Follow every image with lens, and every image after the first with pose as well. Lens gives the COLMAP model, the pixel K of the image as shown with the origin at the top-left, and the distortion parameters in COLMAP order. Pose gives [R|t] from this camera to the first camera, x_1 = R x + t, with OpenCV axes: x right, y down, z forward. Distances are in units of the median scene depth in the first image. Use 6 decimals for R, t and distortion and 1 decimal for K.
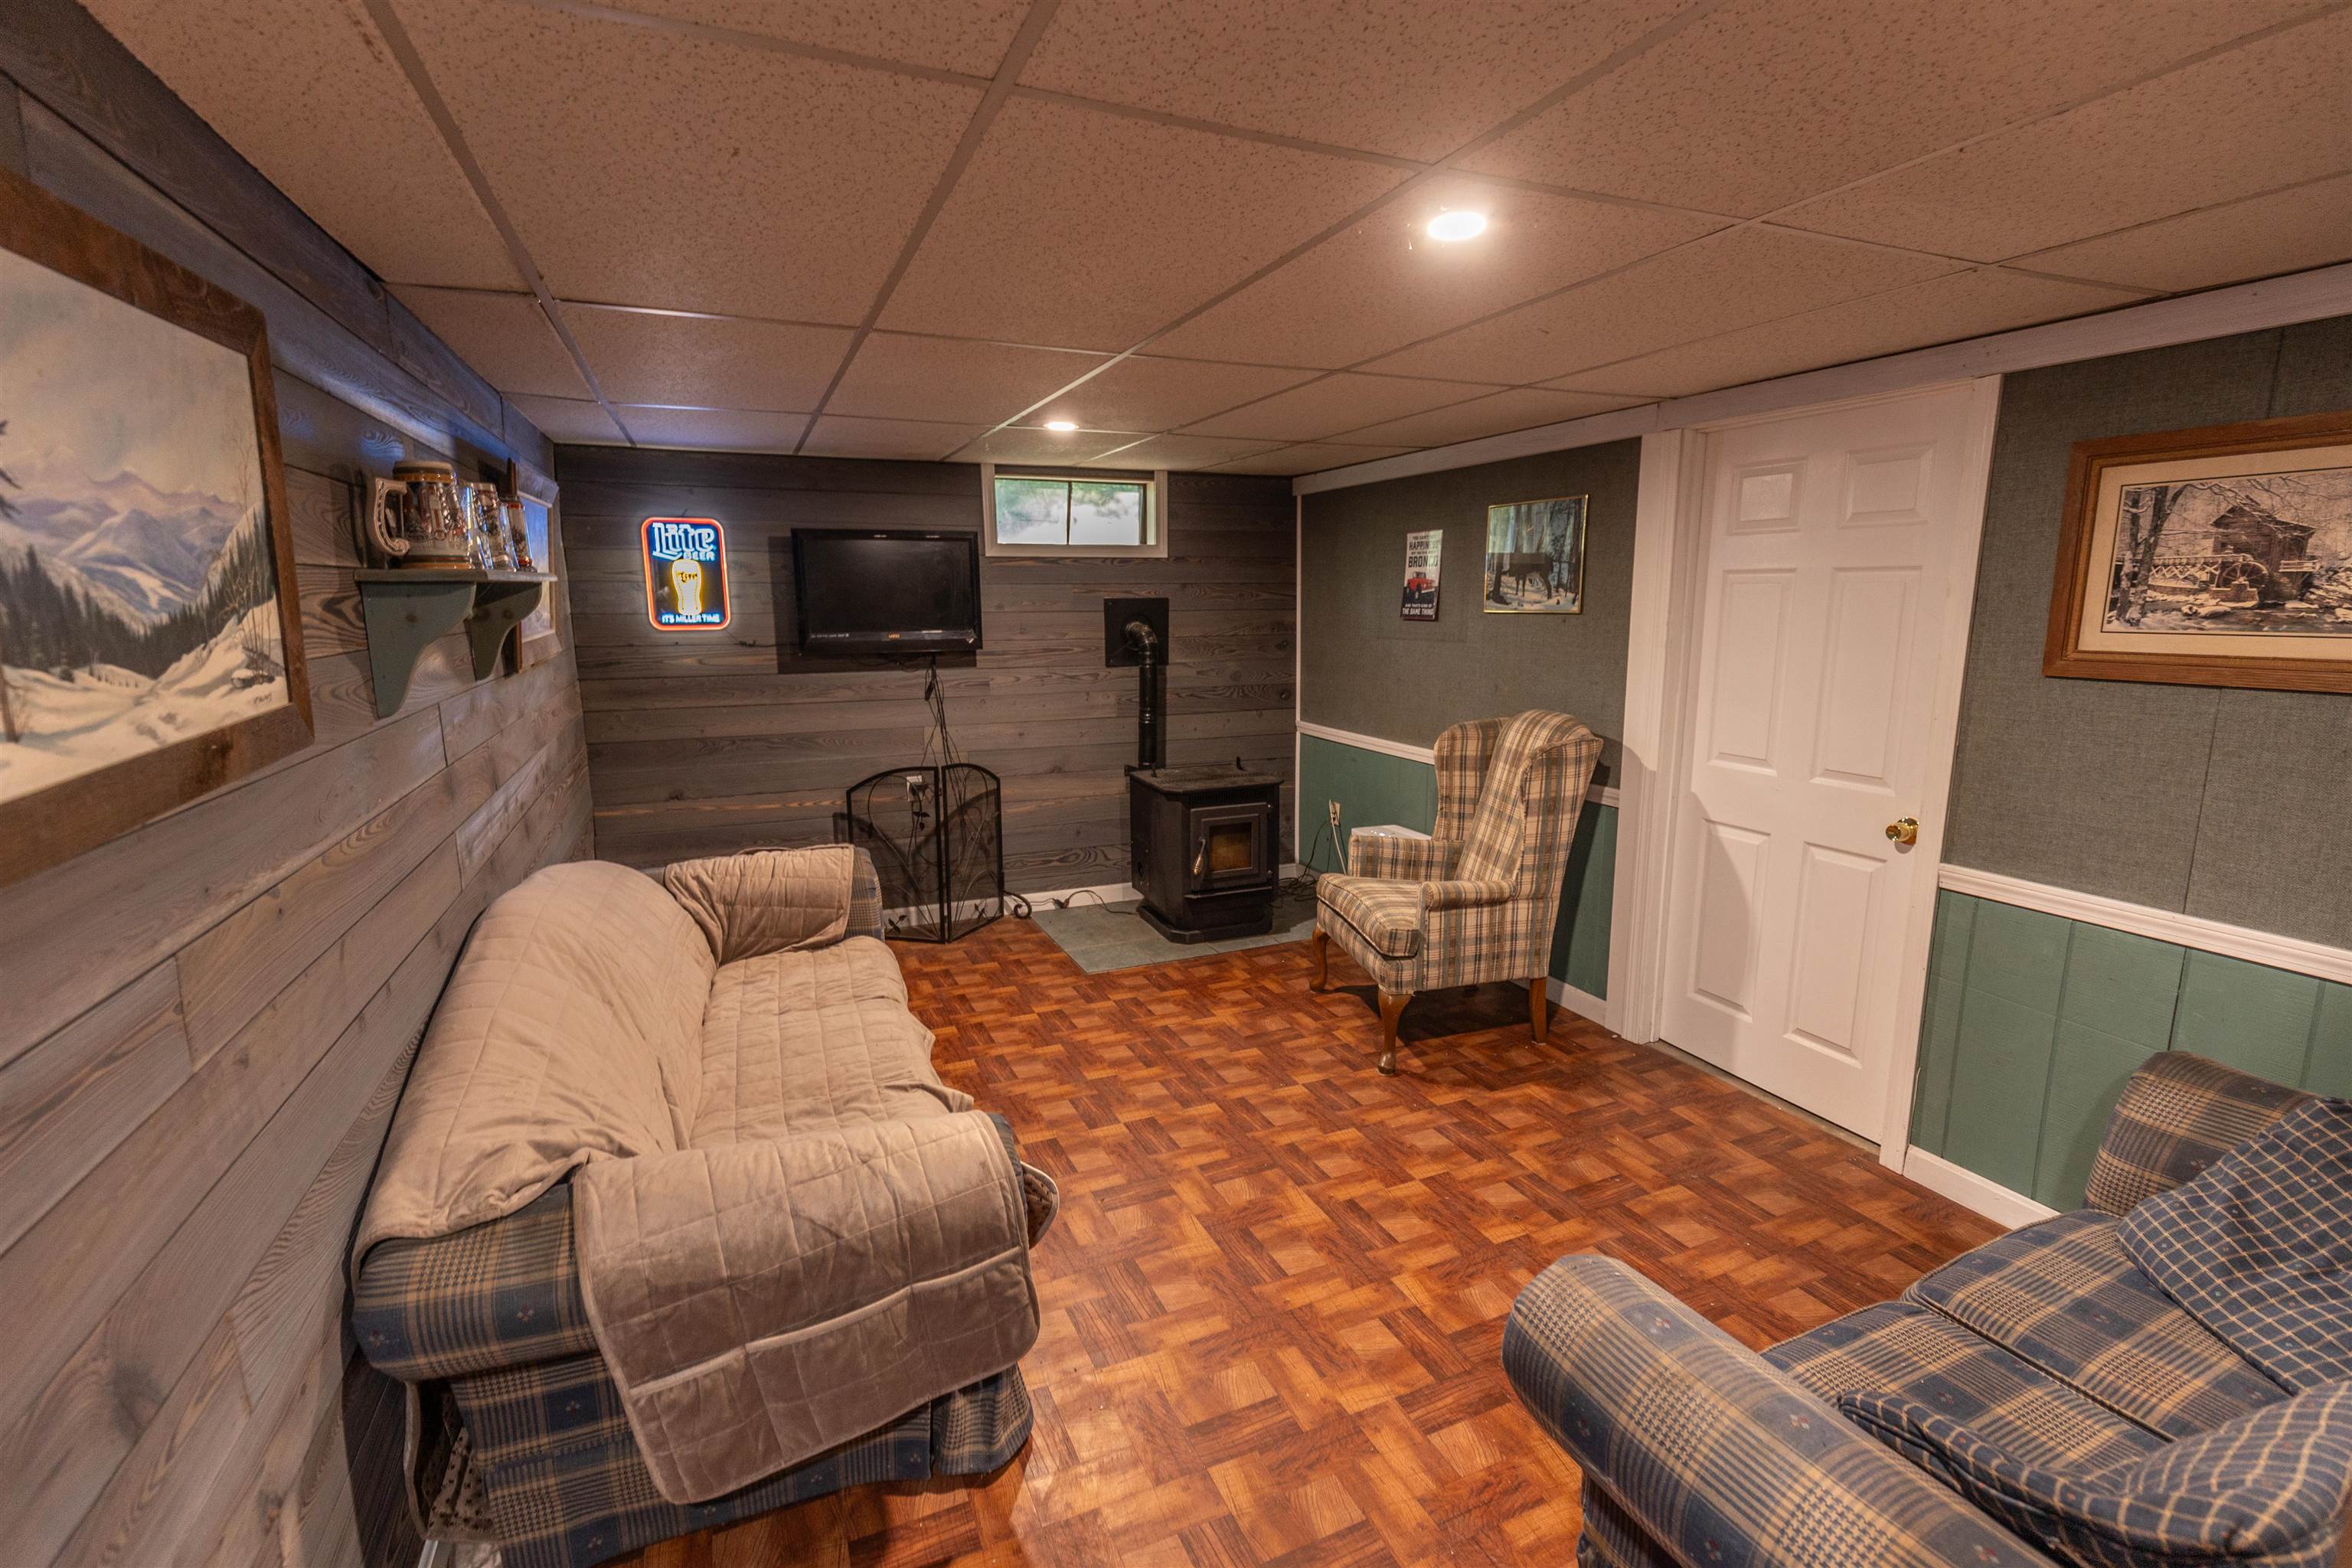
lens RADIAL K [[1043.7, 0, 1171.9], [0, 1043.7, 776.5], [0, 0, 1]] dist [0.004612, -0.001356]
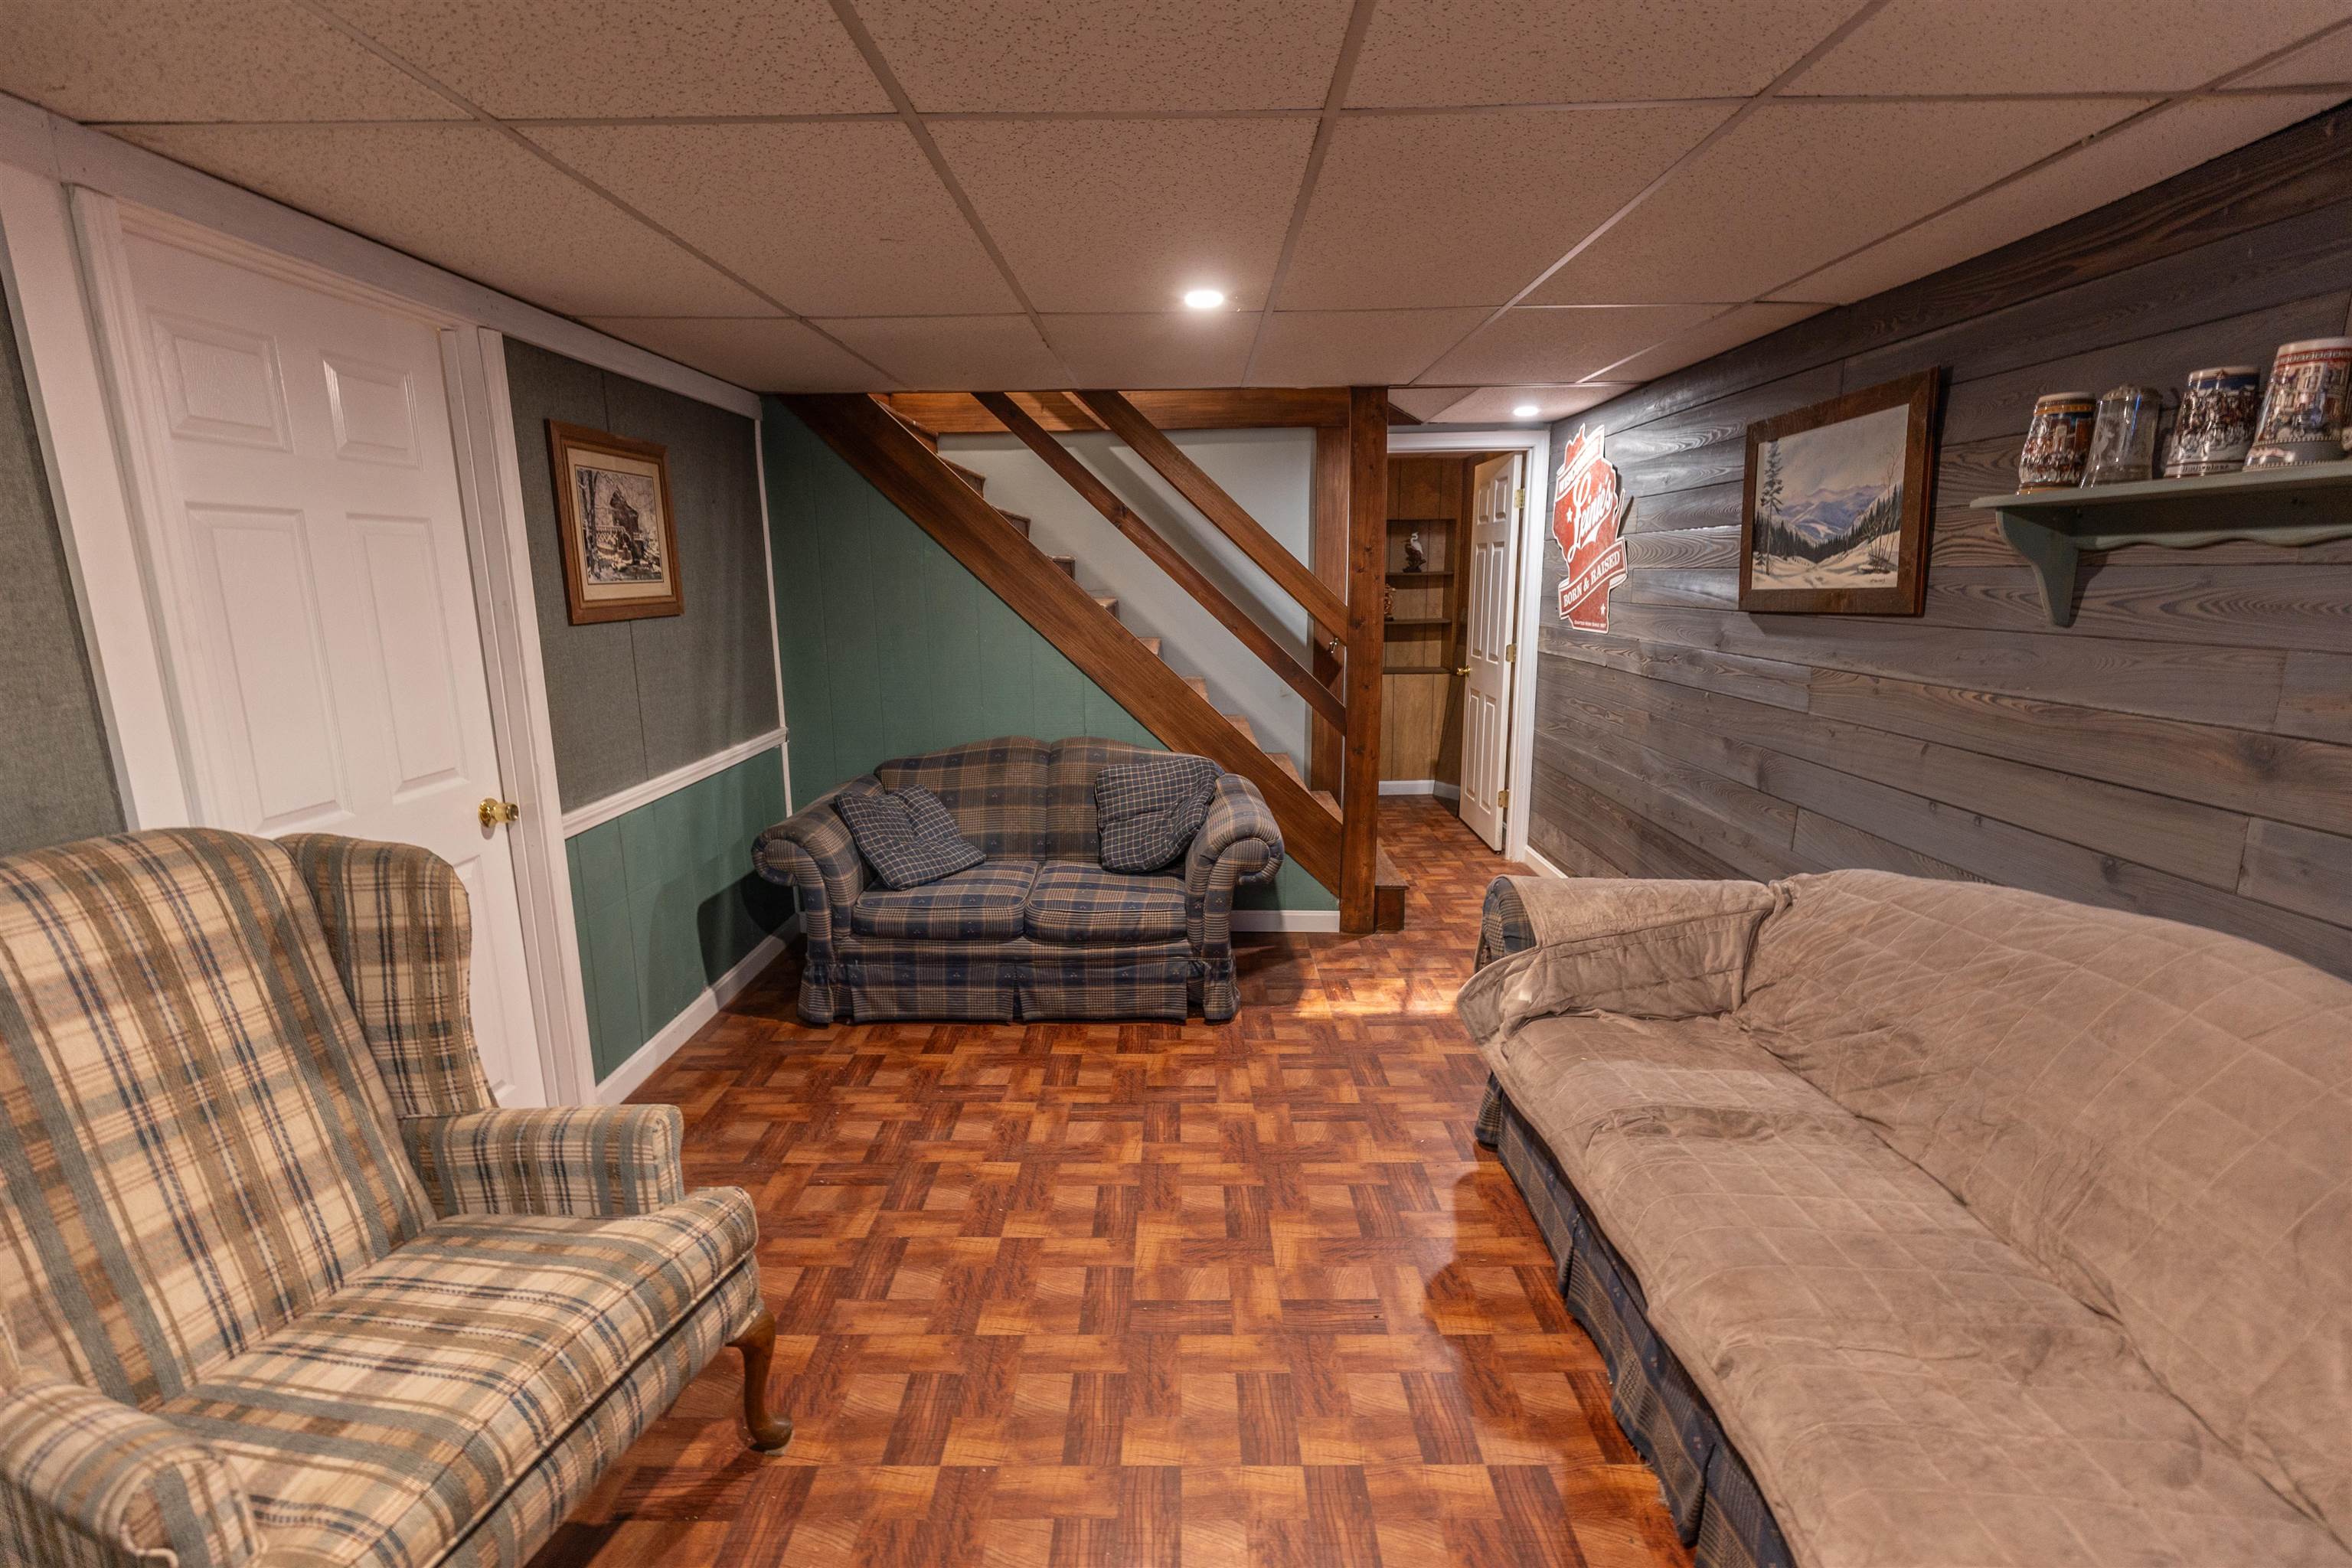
lens RADIAL K [[1043.7, 0, 1173.1], [0, 1043.7, 782.2], [0, 0, 1]] dist [0.004612, -0.001356]
pose [[-0.912220, -0.067687, 0.404071, -0.266532], [0.086311, 0.932375, 0.351036, -0.309199], [-0.400507, 0.355098, -0.844689, 1.945319]]
